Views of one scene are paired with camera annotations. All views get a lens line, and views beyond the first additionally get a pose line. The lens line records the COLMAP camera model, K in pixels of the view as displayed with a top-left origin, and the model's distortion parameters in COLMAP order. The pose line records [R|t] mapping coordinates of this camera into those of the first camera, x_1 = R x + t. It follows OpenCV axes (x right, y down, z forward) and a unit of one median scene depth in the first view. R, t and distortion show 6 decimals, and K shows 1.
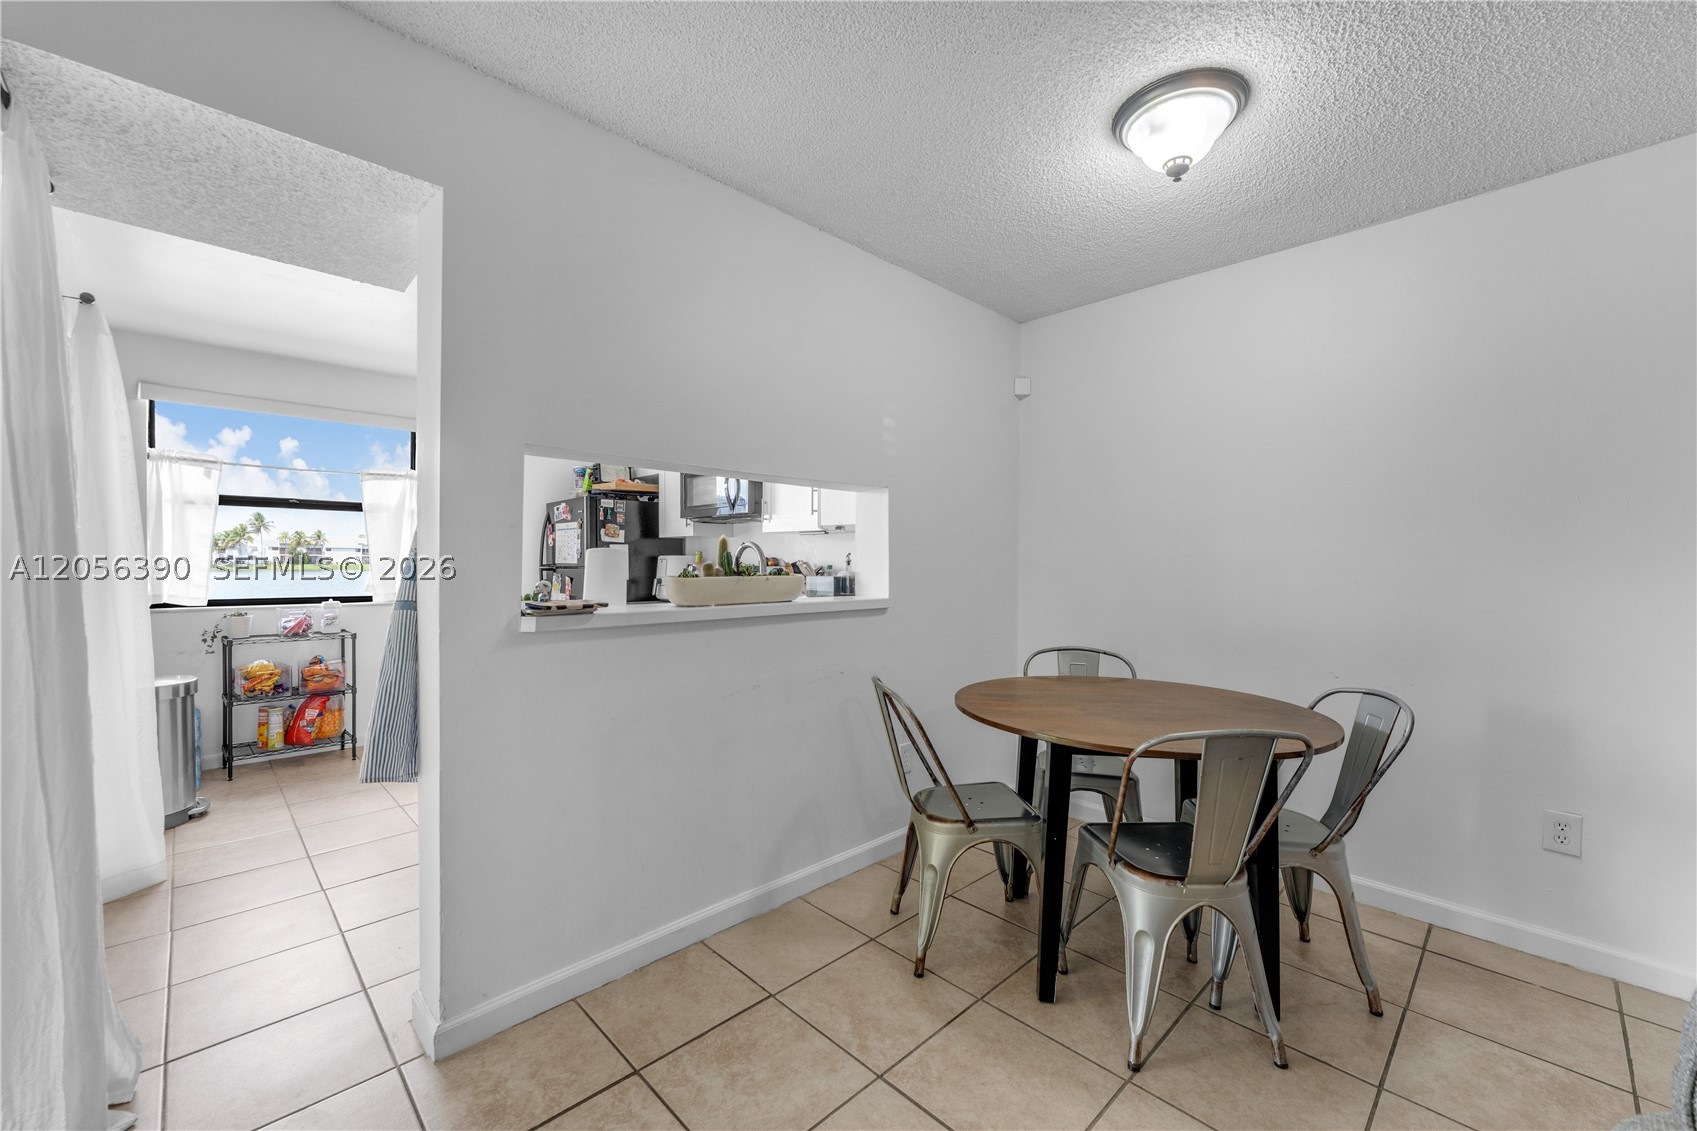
lens RADIAL K [[679.1, 0, 835.4], [0, 679.1, 570.3], [0, 0, 1]] dist [-0.000076, -0.000124]
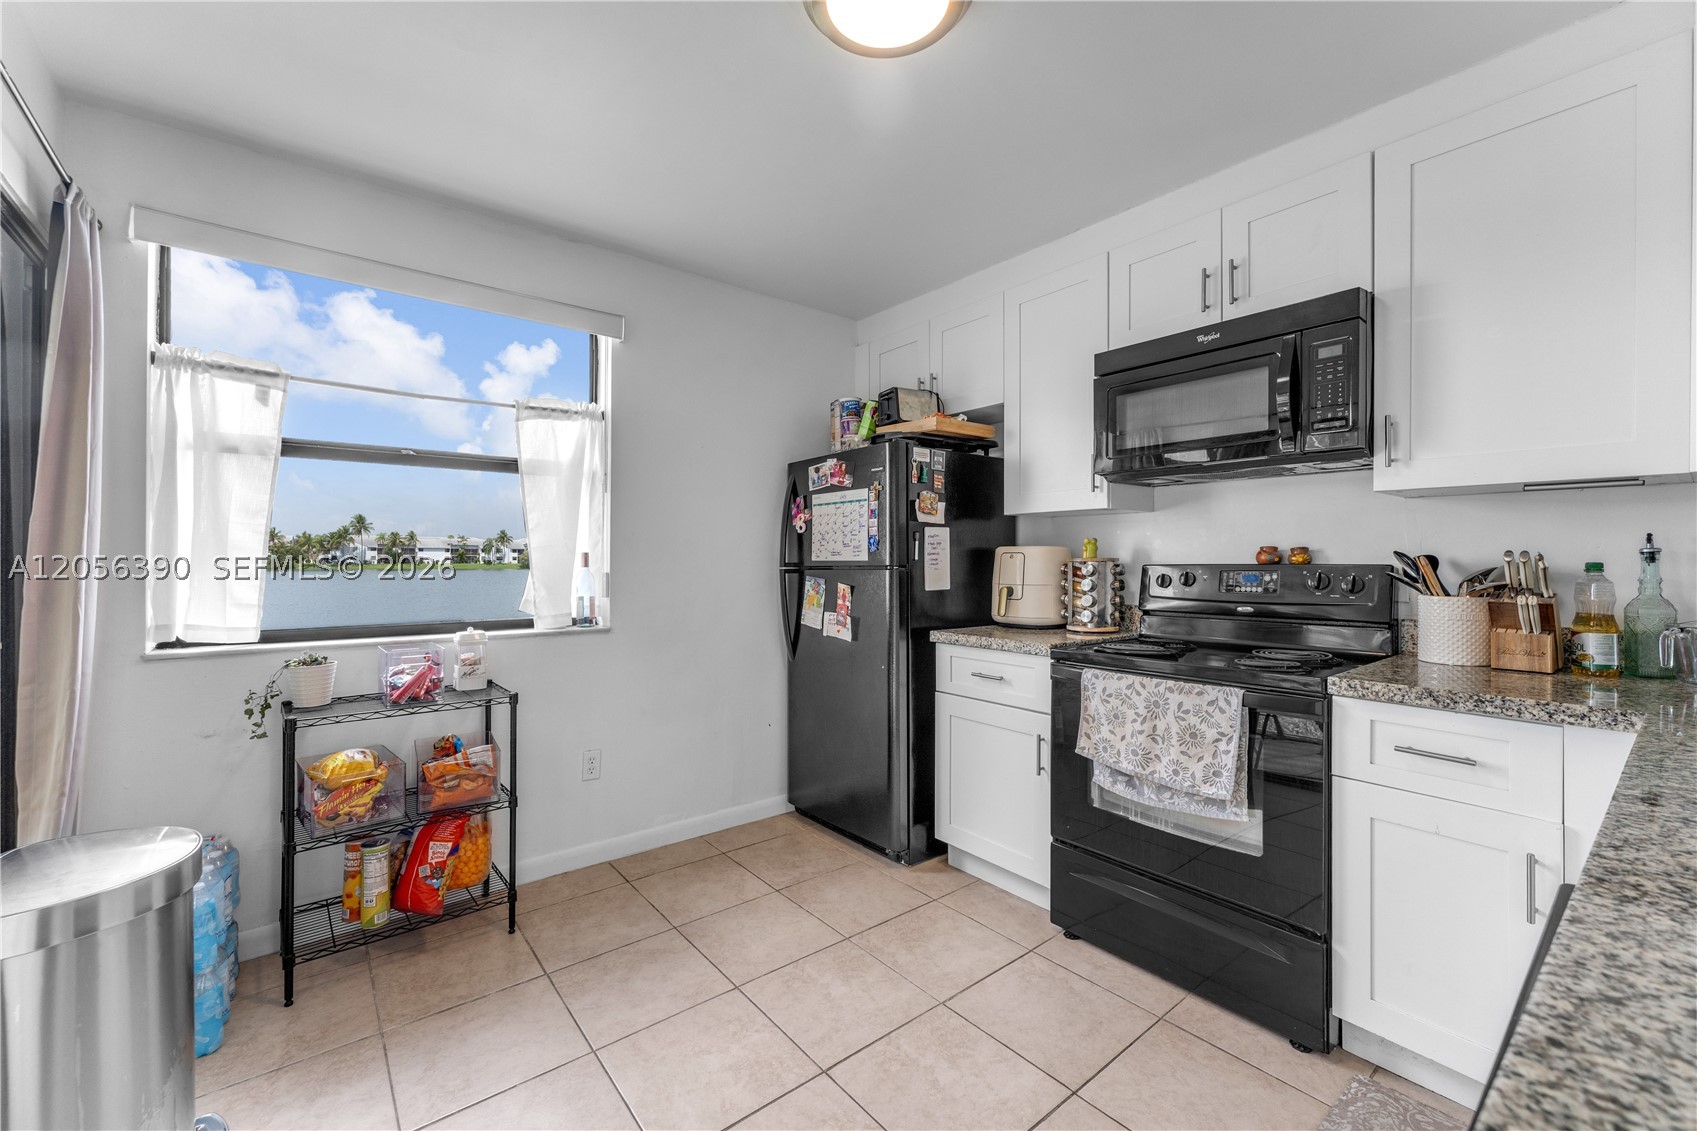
lens RADIAL K [[684.6, 0, 832.3], [0, 684.6, 555.3], [0, 0, 1]] dist [0.000934, 0.000271]
pose [[0.995058, -0.004540, -0.099191, -0.407010], [0.002691, 0.999820, -0.018769, -0.004864], [0.099258, 0.018409, 0.994891, 0.489189]]
